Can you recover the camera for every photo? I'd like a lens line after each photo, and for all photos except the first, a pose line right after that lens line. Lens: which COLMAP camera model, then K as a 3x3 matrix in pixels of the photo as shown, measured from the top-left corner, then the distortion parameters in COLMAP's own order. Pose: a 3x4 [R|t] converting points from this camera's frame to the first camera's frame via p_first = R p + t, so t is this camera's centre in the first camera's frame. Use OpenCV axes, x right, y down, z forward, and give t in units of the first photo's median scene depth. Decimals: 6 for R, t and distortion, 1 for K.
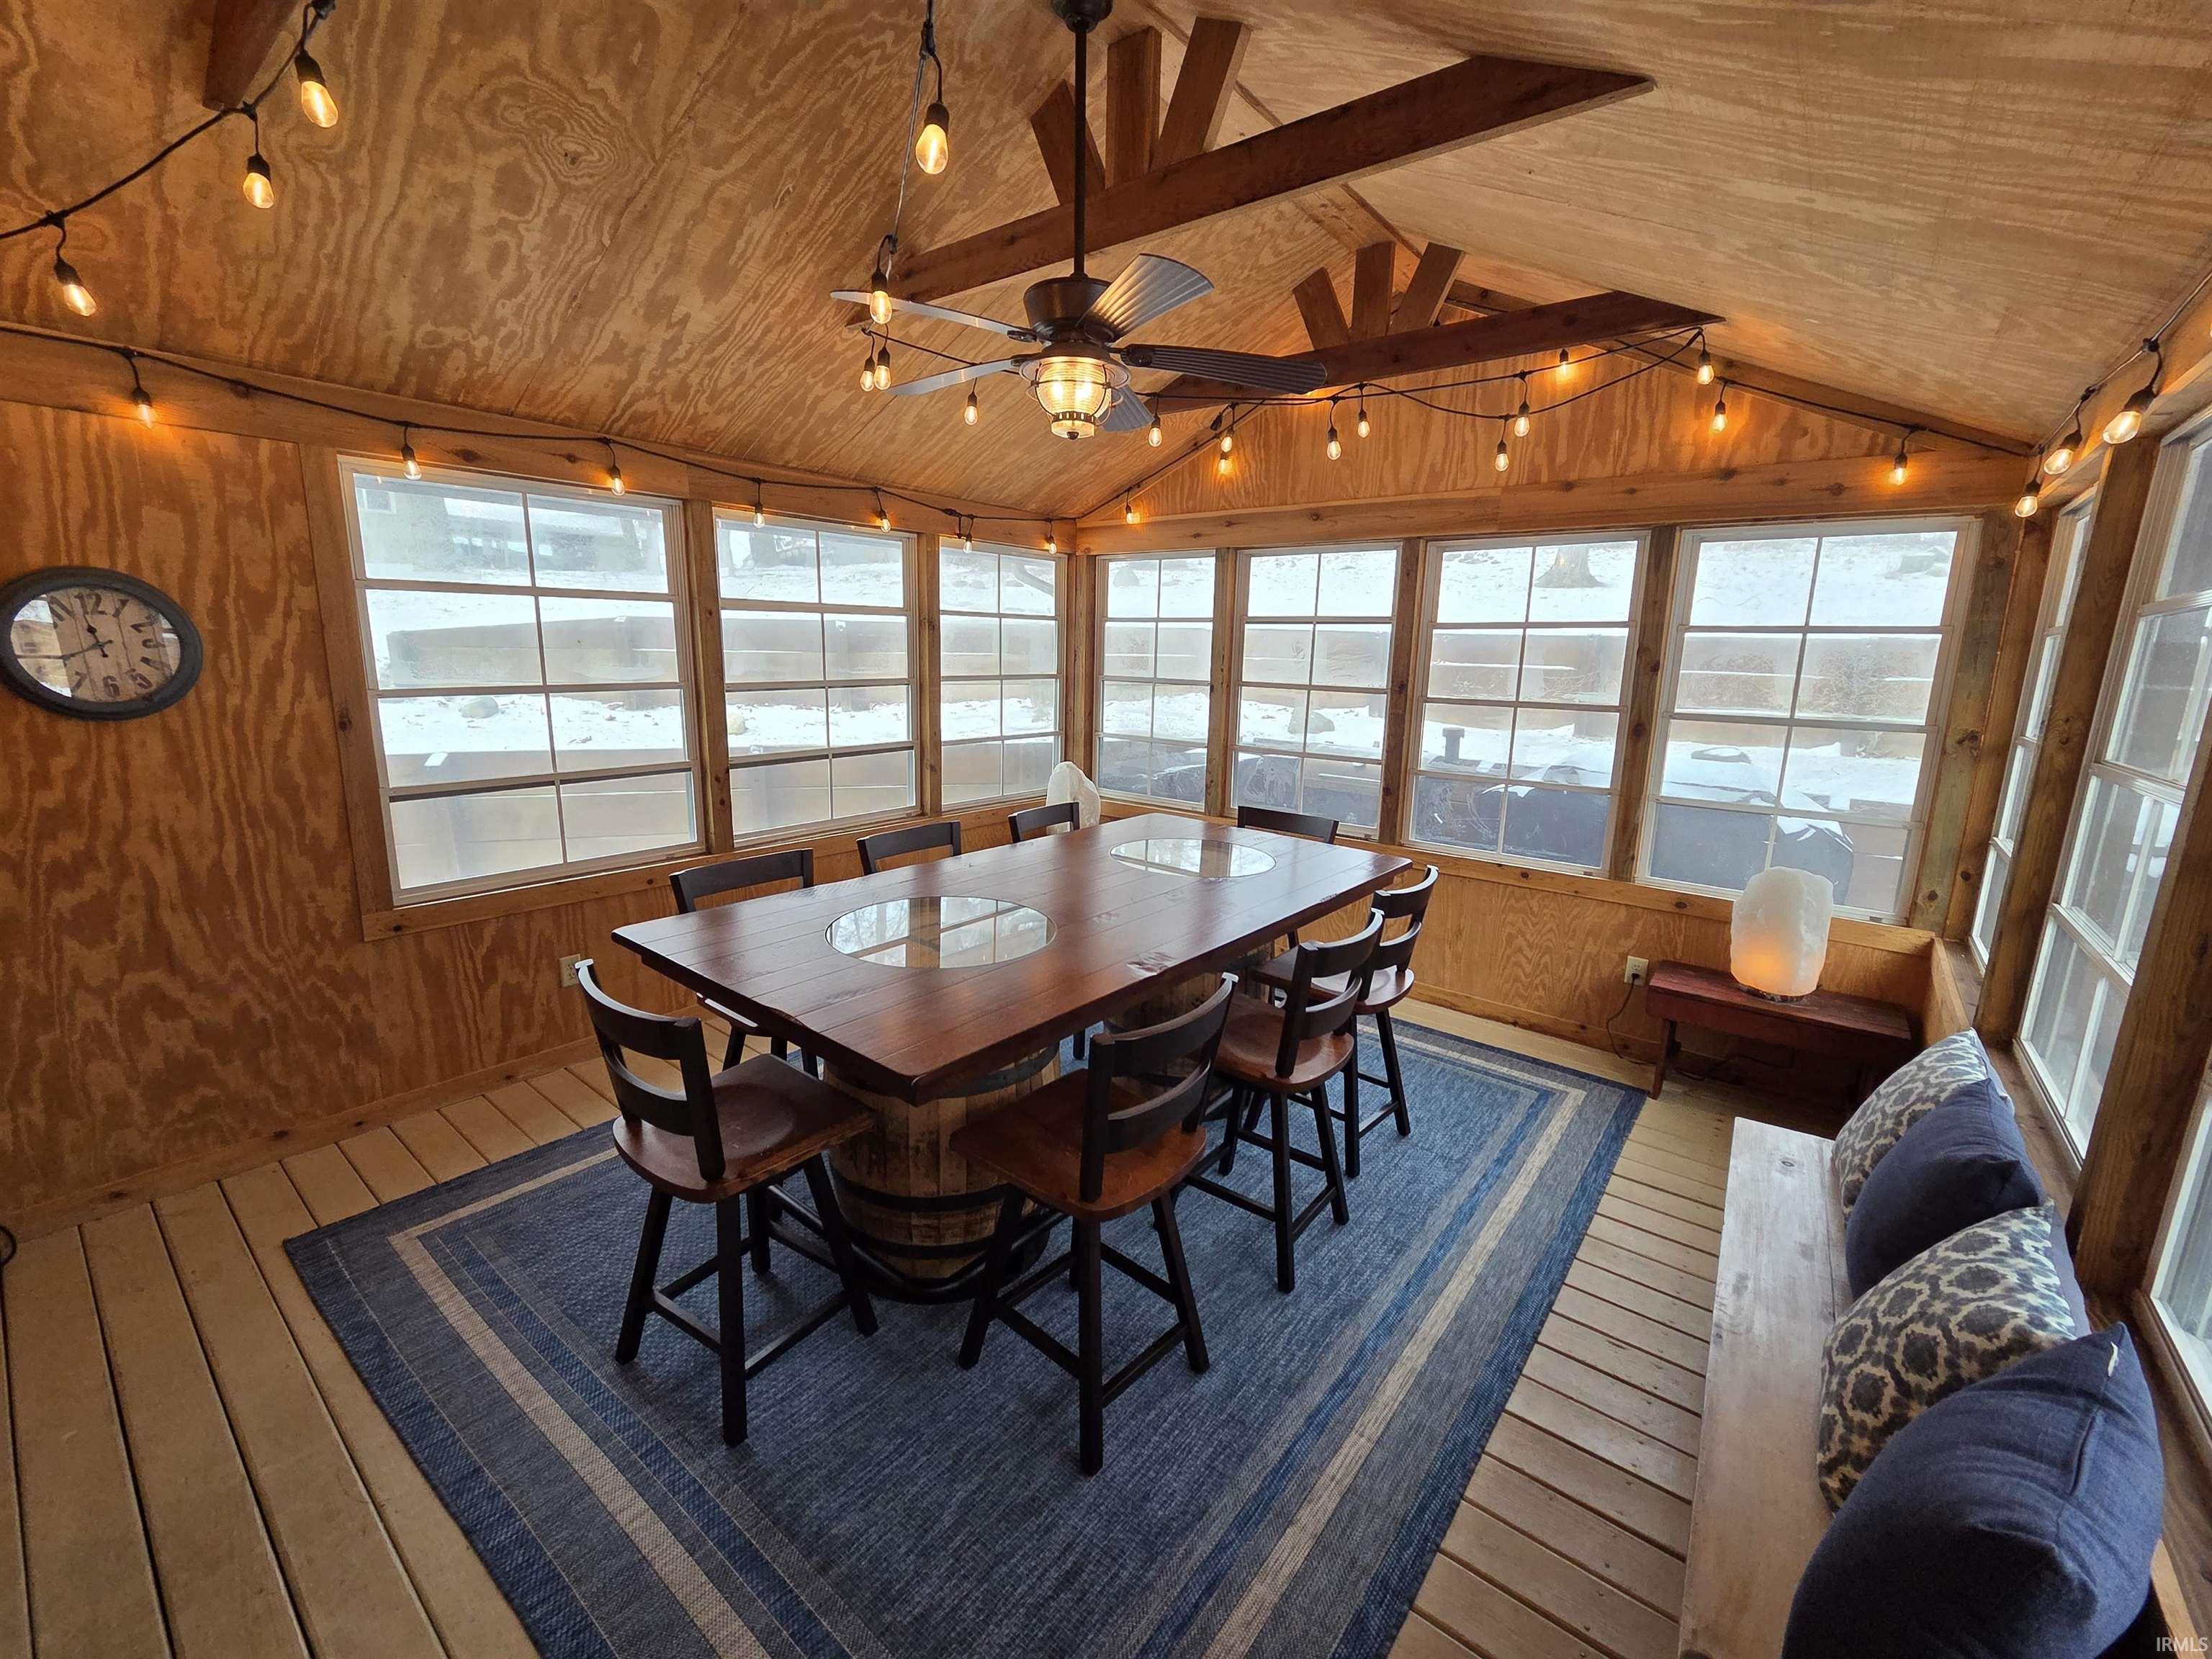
lens RADIAL K [[910.0, 0, 1097.7], [0, 910.0, 826.8], [0, 0, 1]] dist [0.002703, -0.000939]
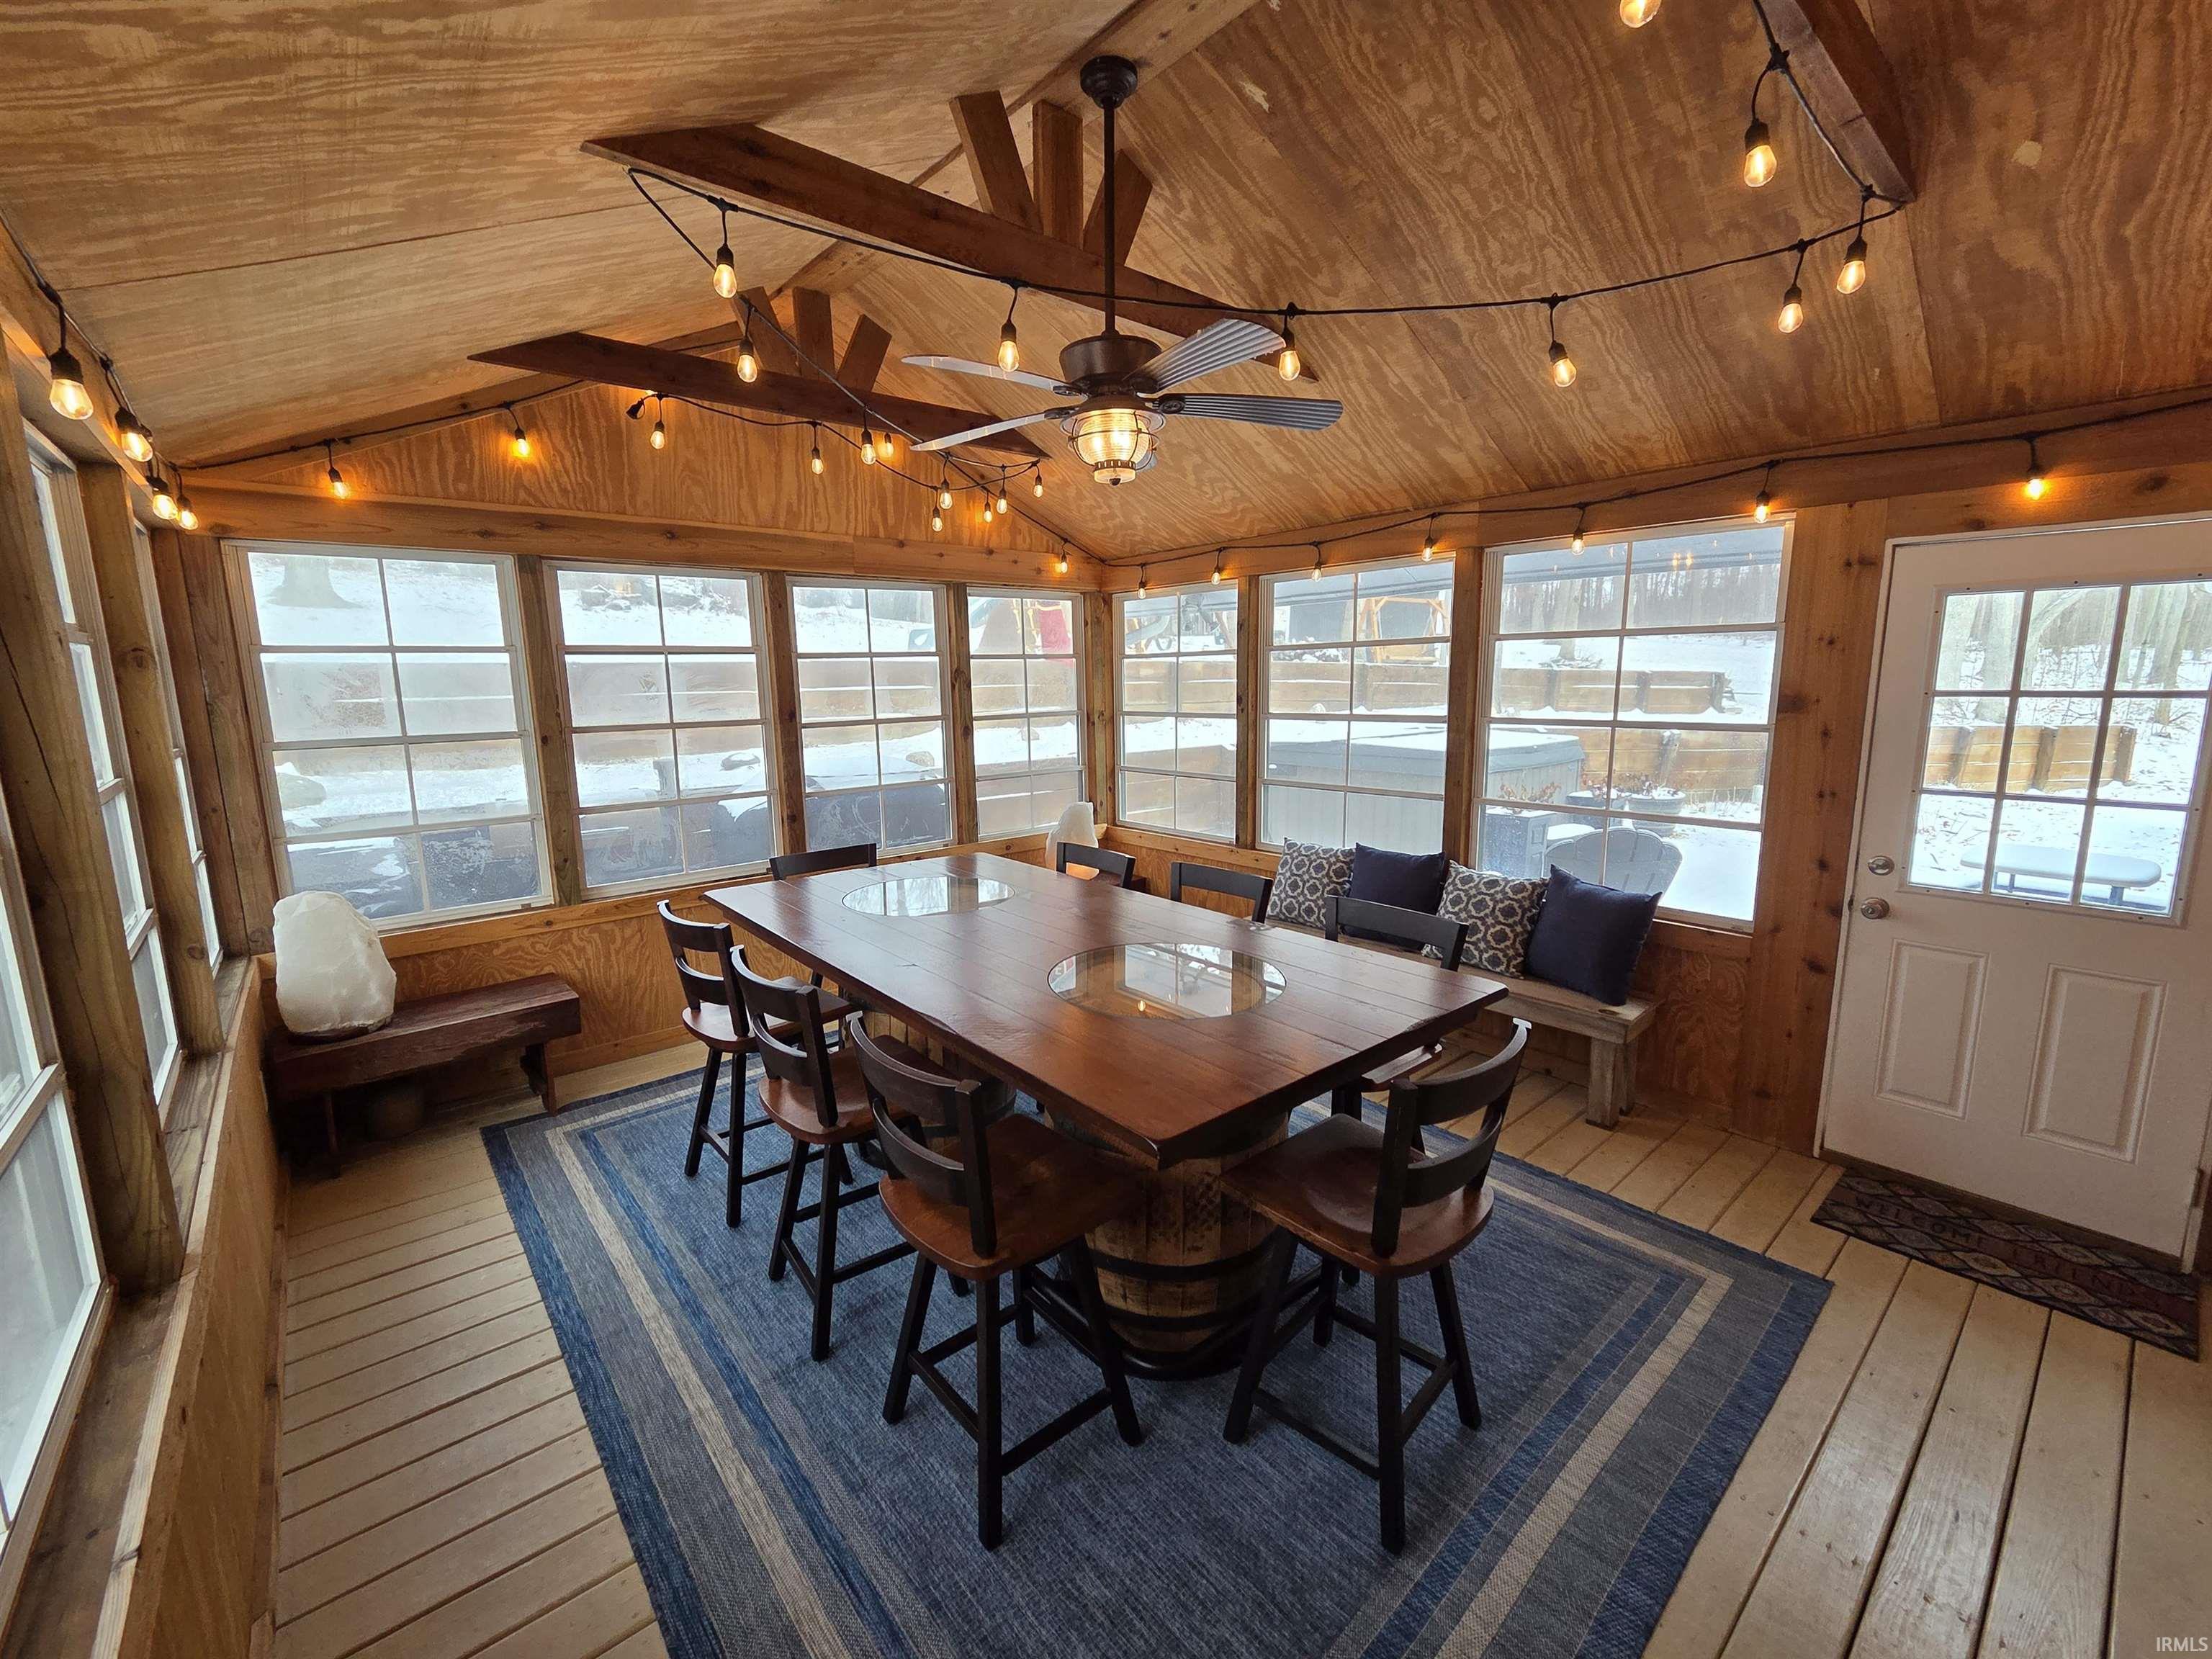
lens RADIAL K [[910.0, 0, 1096.7], [0, 910.0, 820.1], [0, 0, 1]] dist [0.002703, -0.000939]
pose [[0.188063, -0.182545, 0.965044, -0.662599], [0.212127, 0.966934, 0.141564, -0.121844], [-0.958976, 0.178089, 0.220567, 0.508424]]
